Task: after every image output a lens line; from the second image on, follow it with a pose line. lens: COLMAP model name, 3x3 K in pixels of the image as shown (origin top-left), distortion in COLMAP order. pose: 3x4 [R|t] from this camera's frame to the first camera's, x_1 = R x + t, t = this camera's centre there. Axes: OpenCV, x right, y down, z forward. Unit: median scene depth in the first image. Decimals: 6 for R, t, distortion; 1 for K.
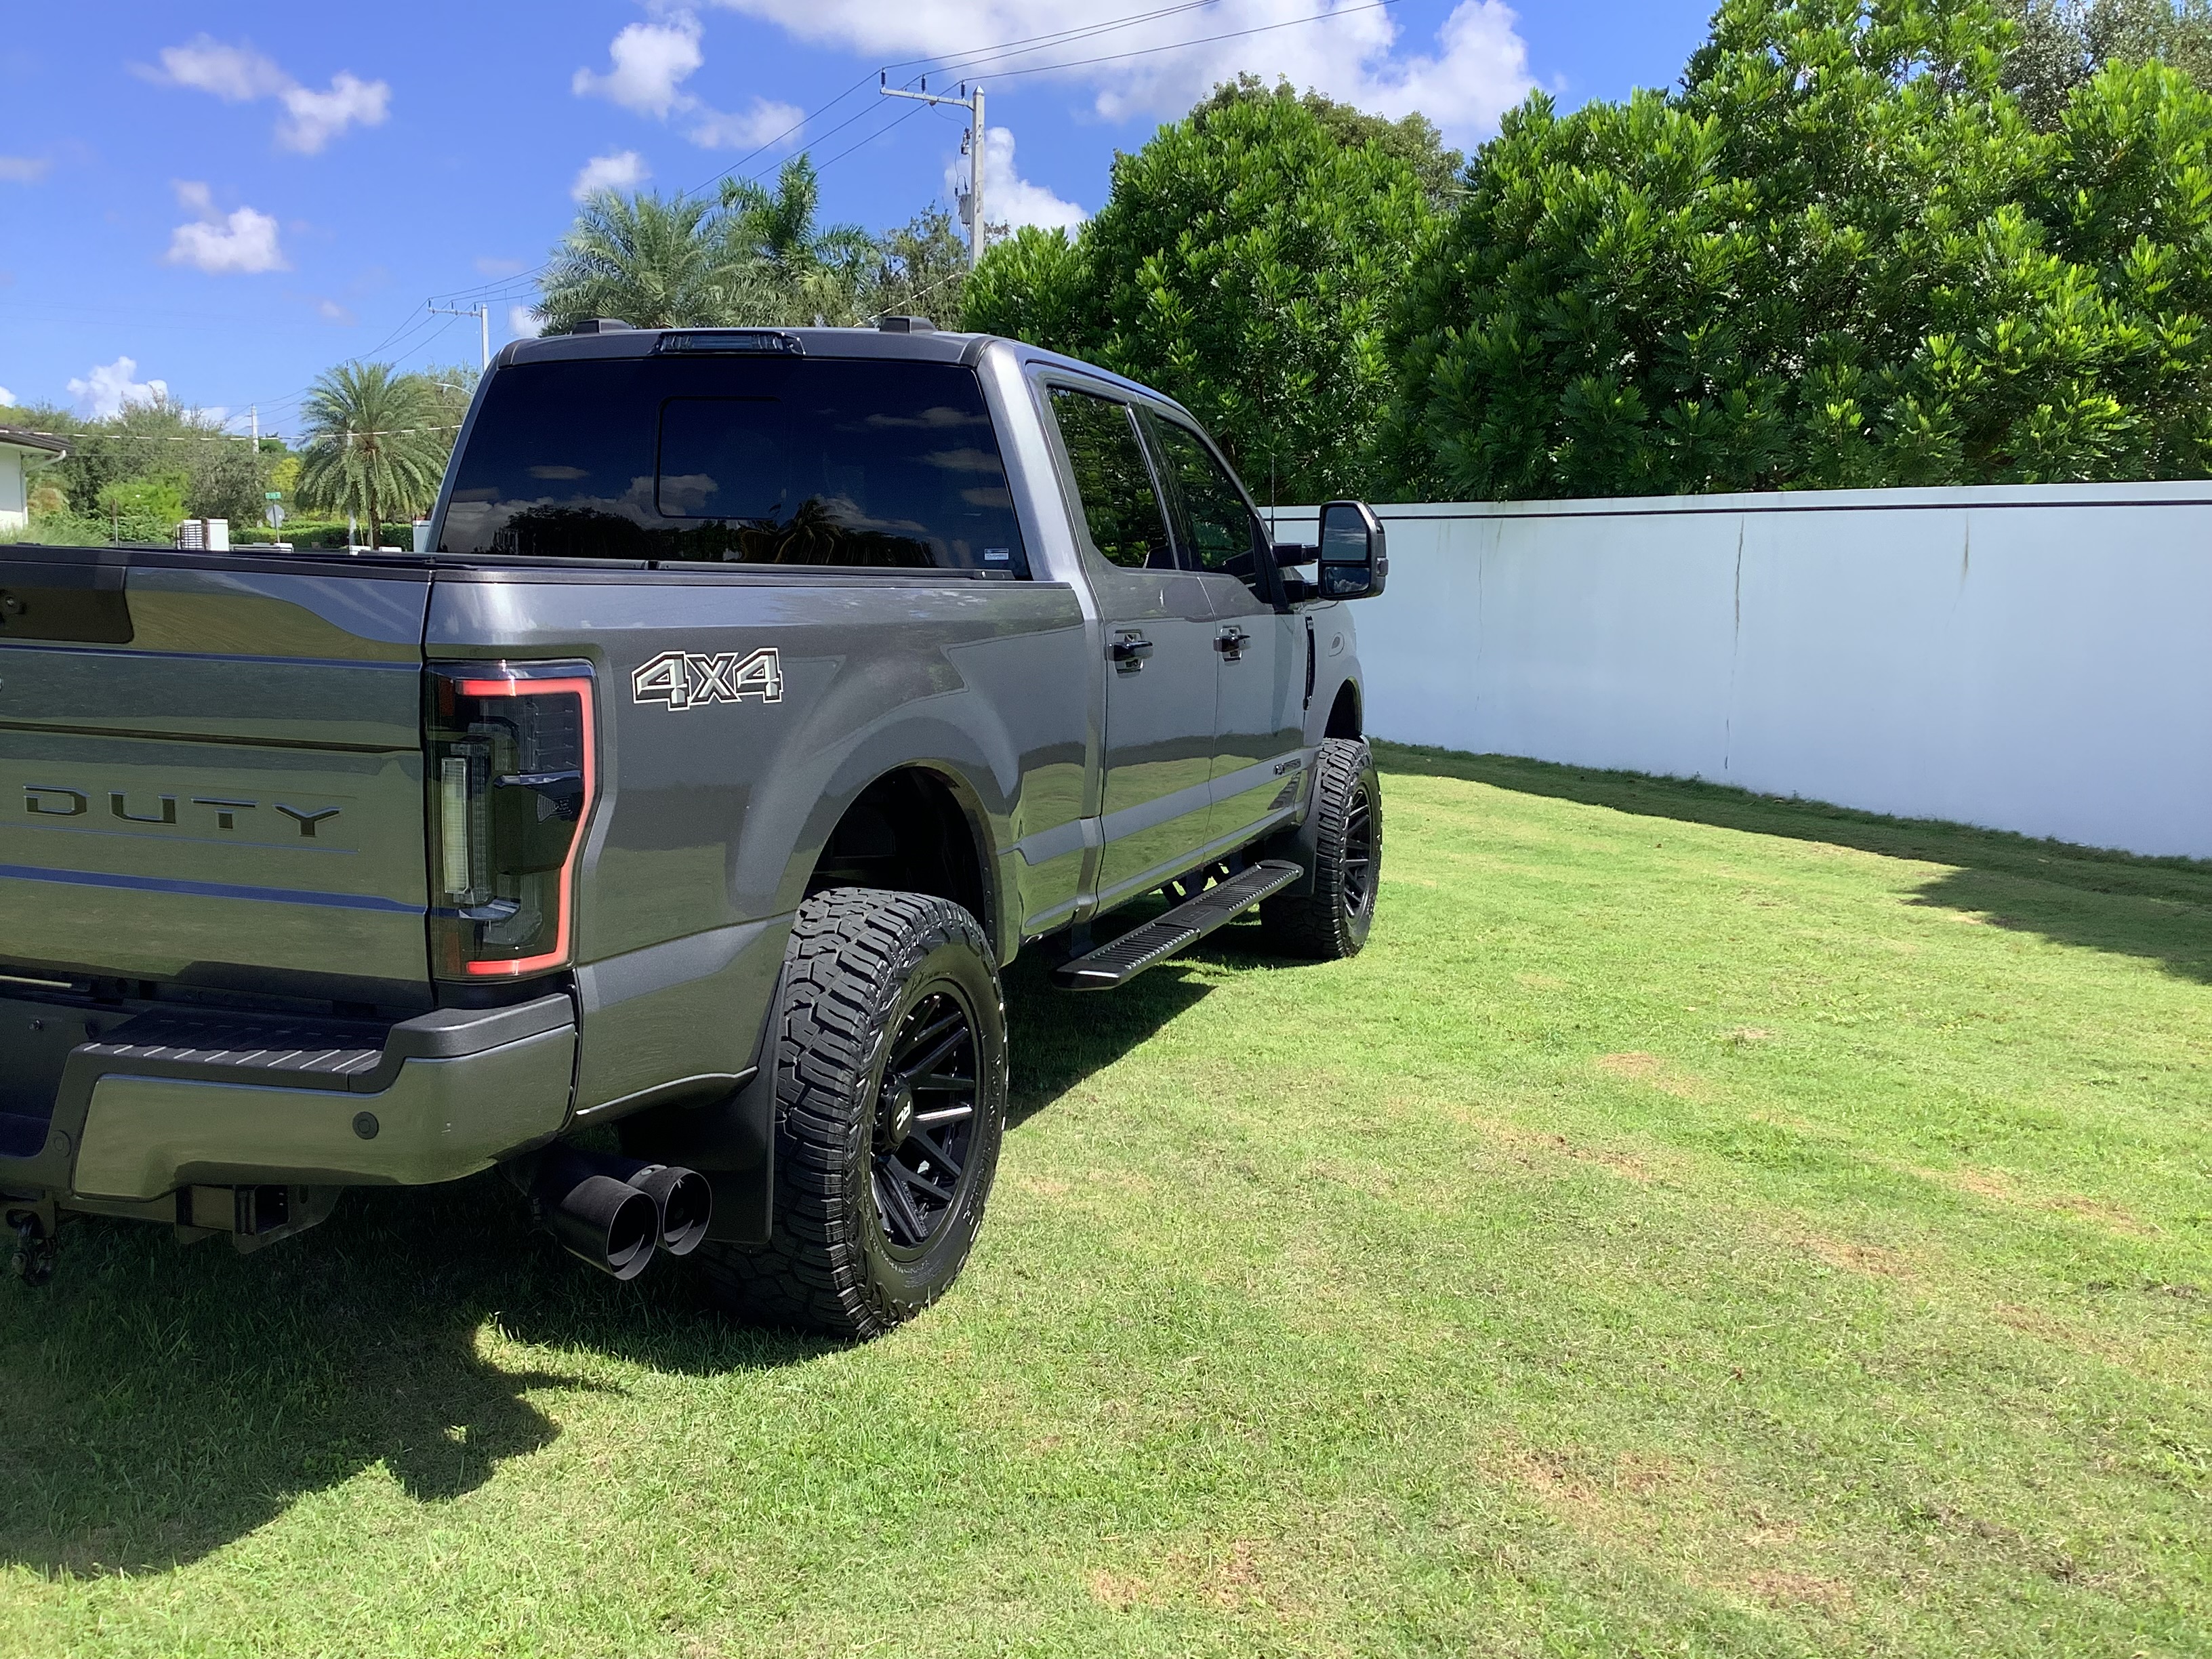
lens RADIAL K [[1997.0, 0, 1106.4], [0, 1997.0, 838.9], [0, 0, 1]] dist [0.132331, -0.237134]
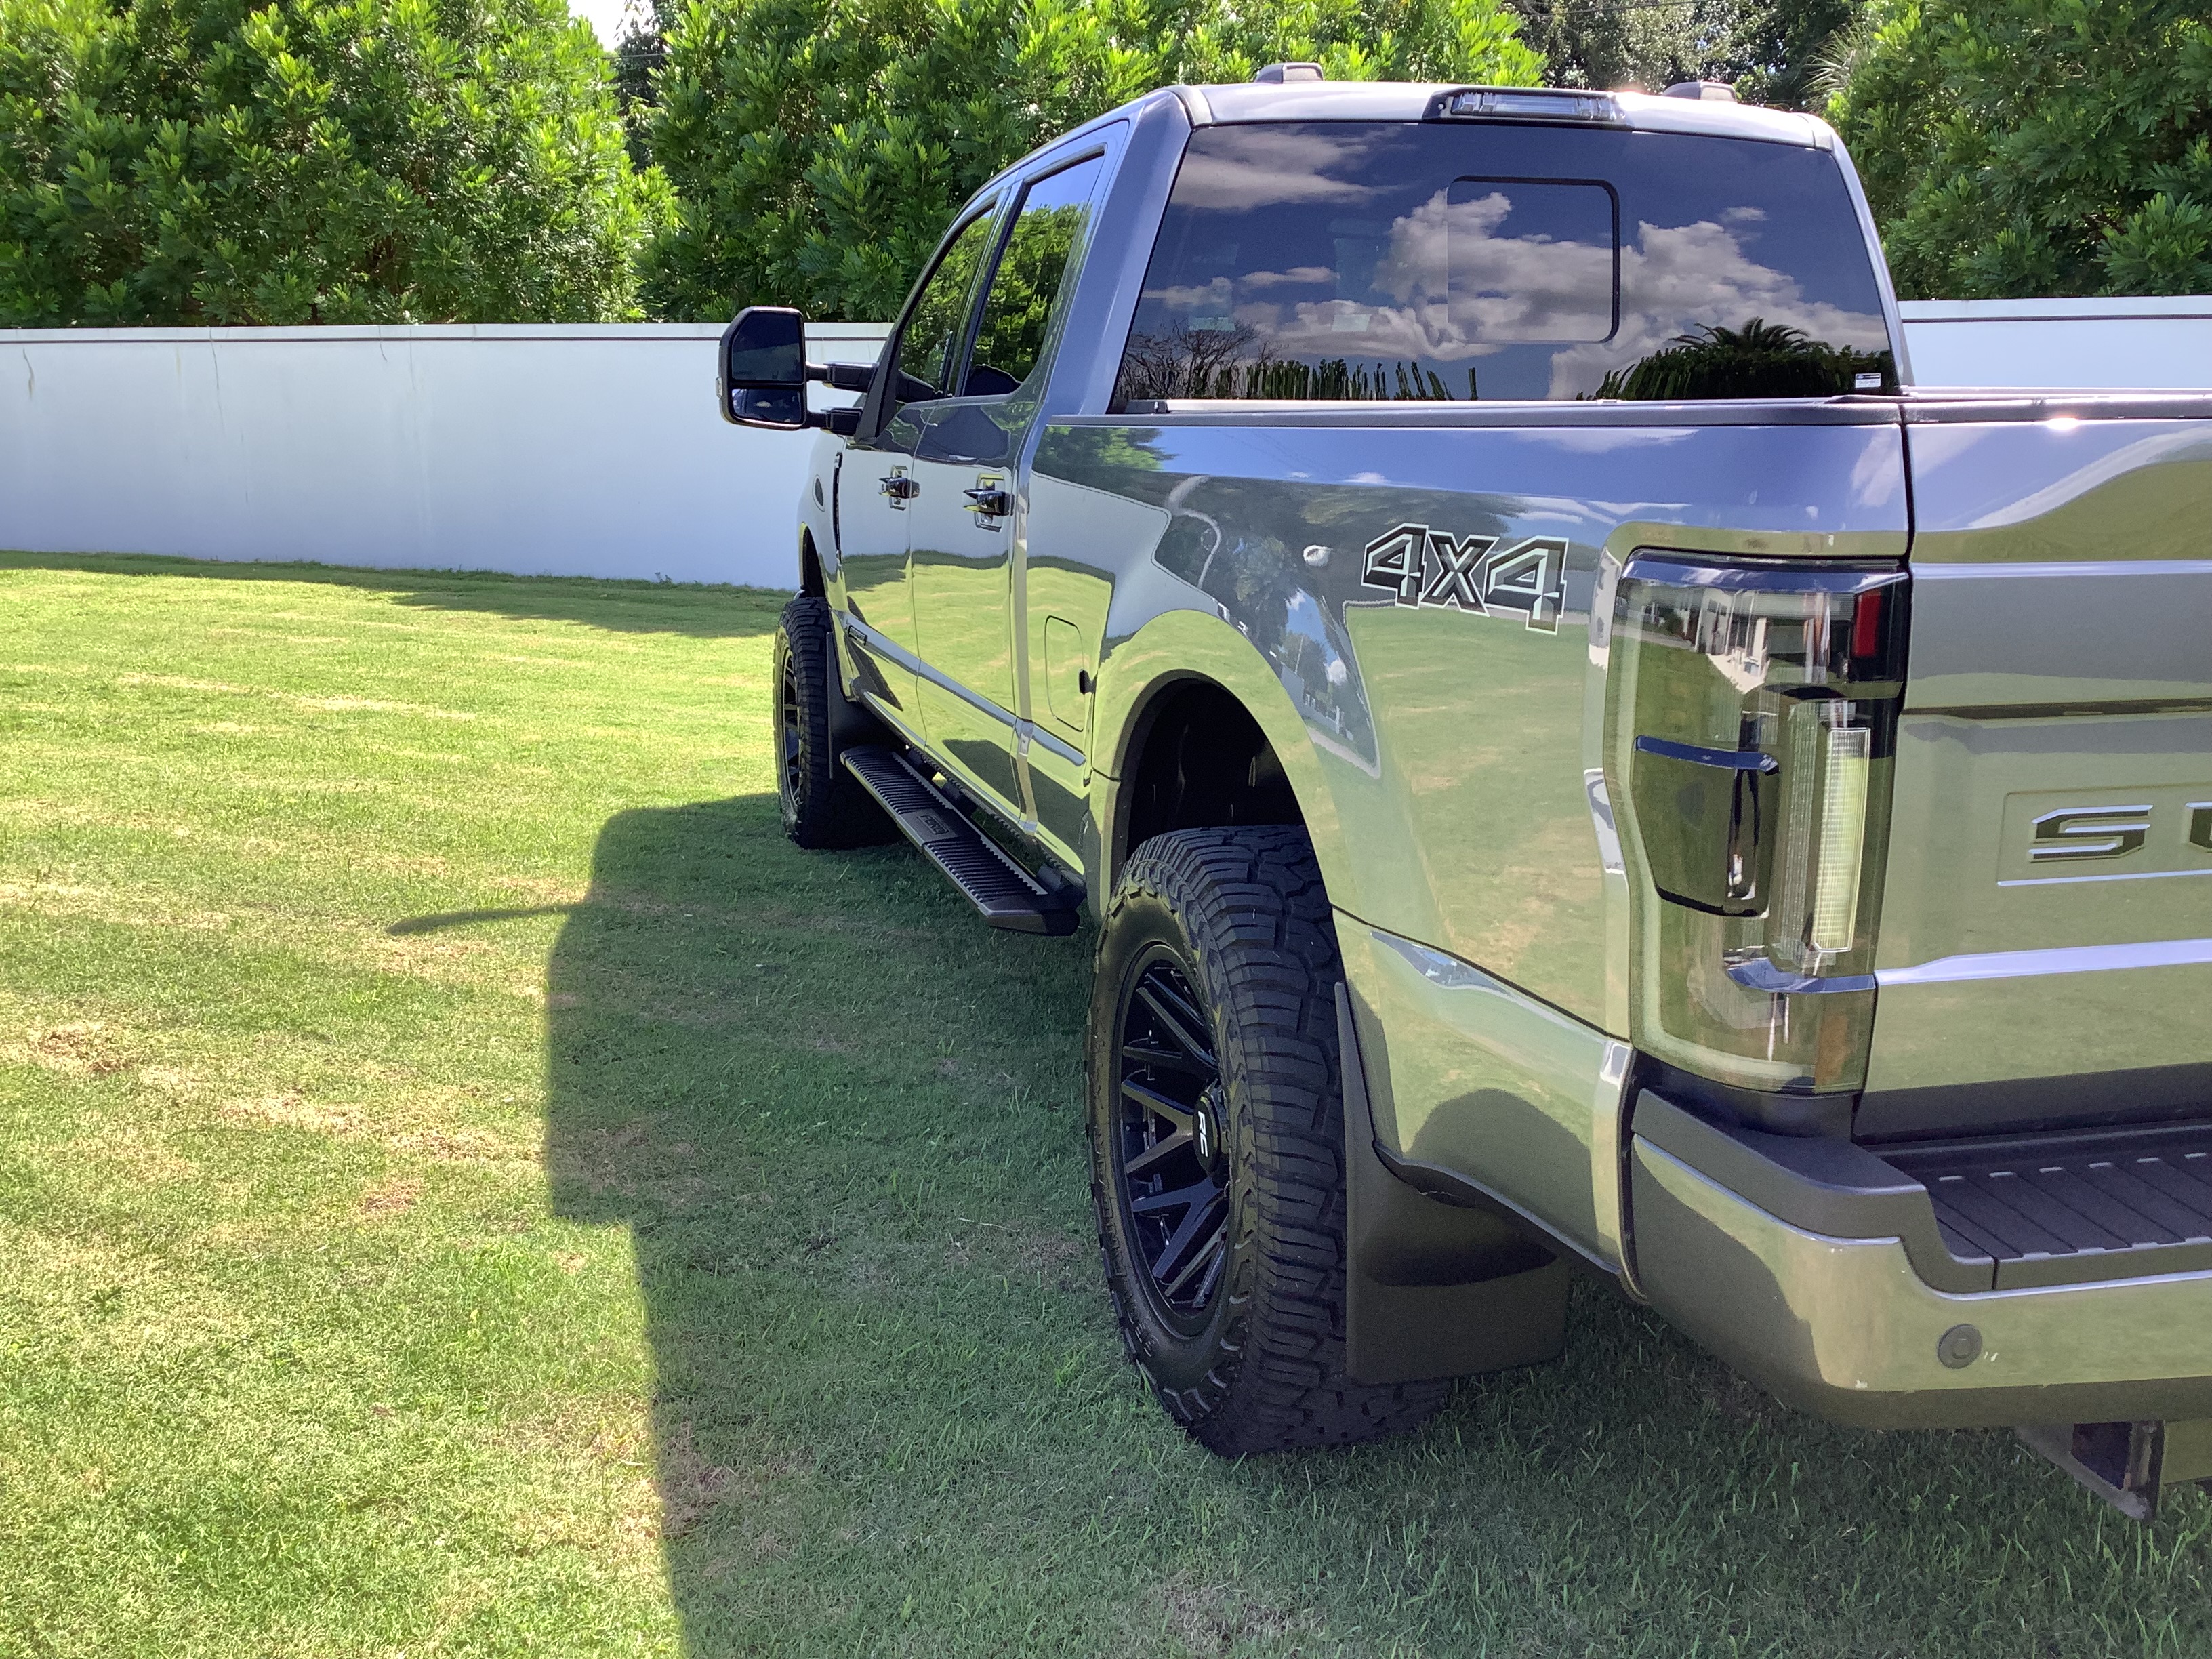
lens RADIAL K [[1999.0, 0, 1107.4], [0, 1999.0, 825.2], [0, 0, 1]] dist [0.104707, -0.167442]
pose [[0.819684, -0.138330, 0.555862, -0.471787], [0.094303, 0.989750, 0.107245, -0.045204], [-0.565000, -0.035488, 0.824327, 0.272099]]
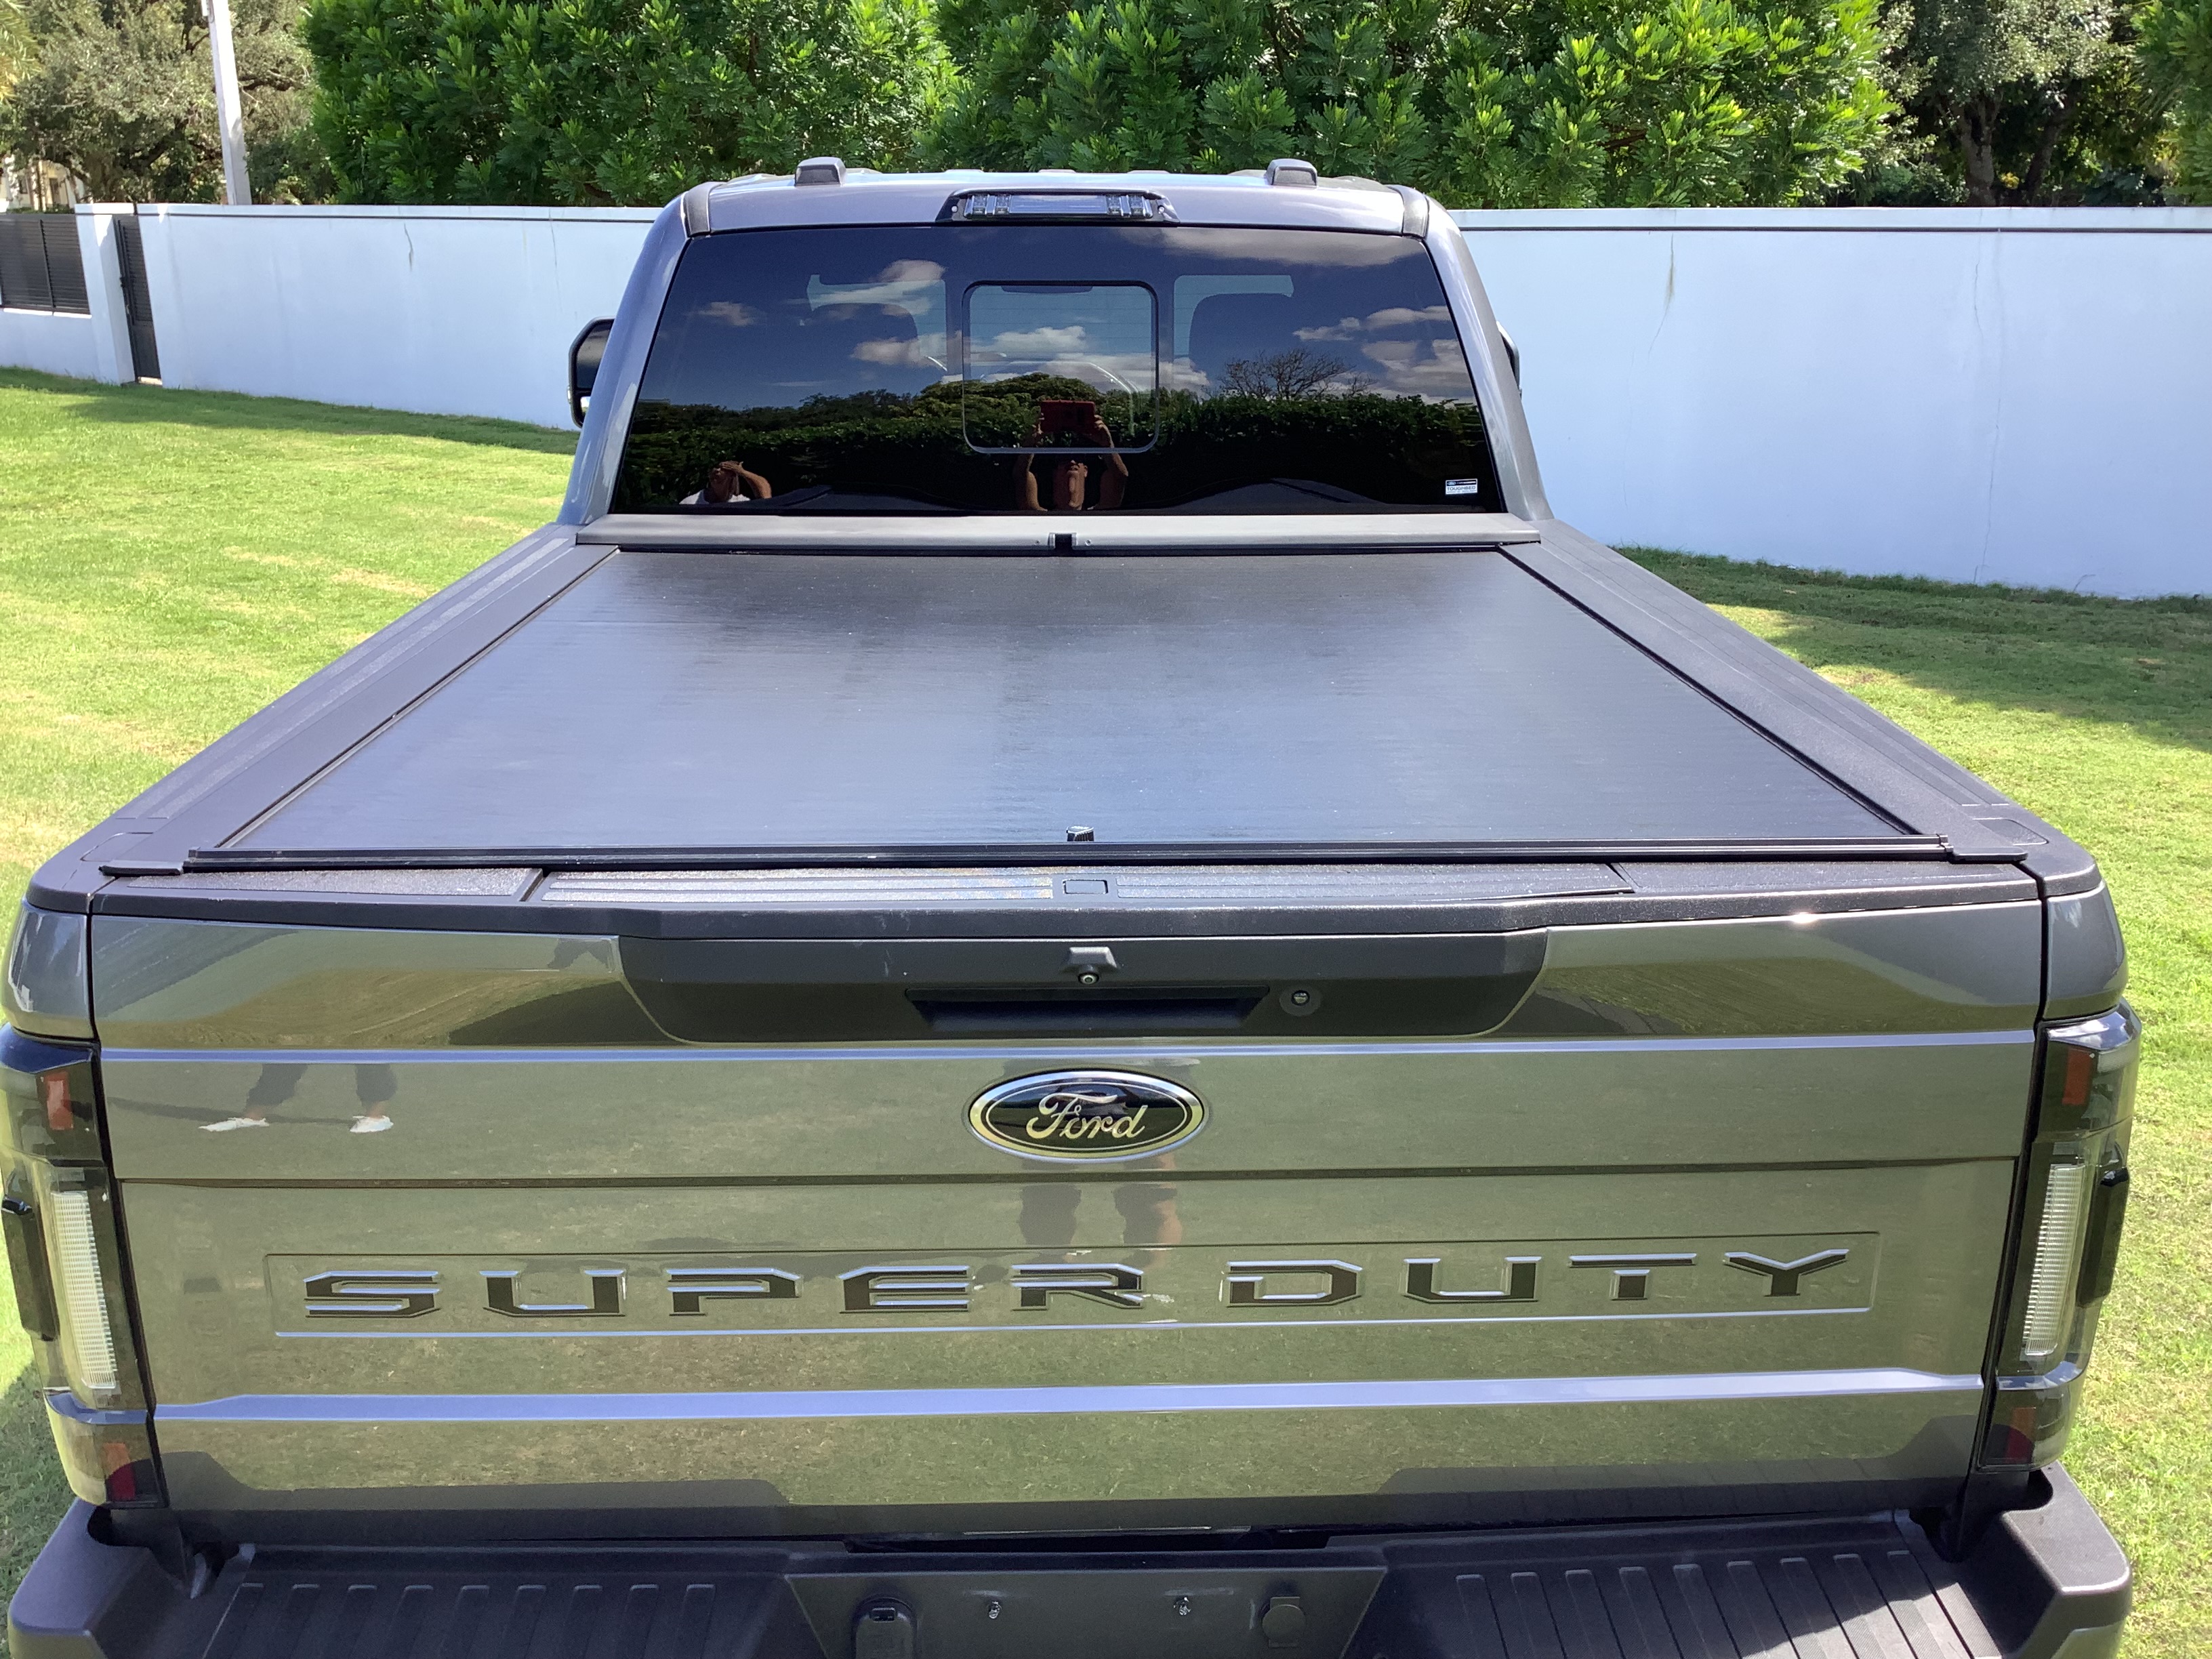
lens RADIAL K [[2005.3, 0, 1109.4], [0, 2005.3, 817.2], [0, 0, 1]] dist [0.050083, -0.058311]
pose [[0.933215, -0.126940, 0.336149, -0.272577], [0.070773, 0.982128, 0.174401, -0.095357], [-0.352280, -0.138963, 0.925520, 0.179810]]
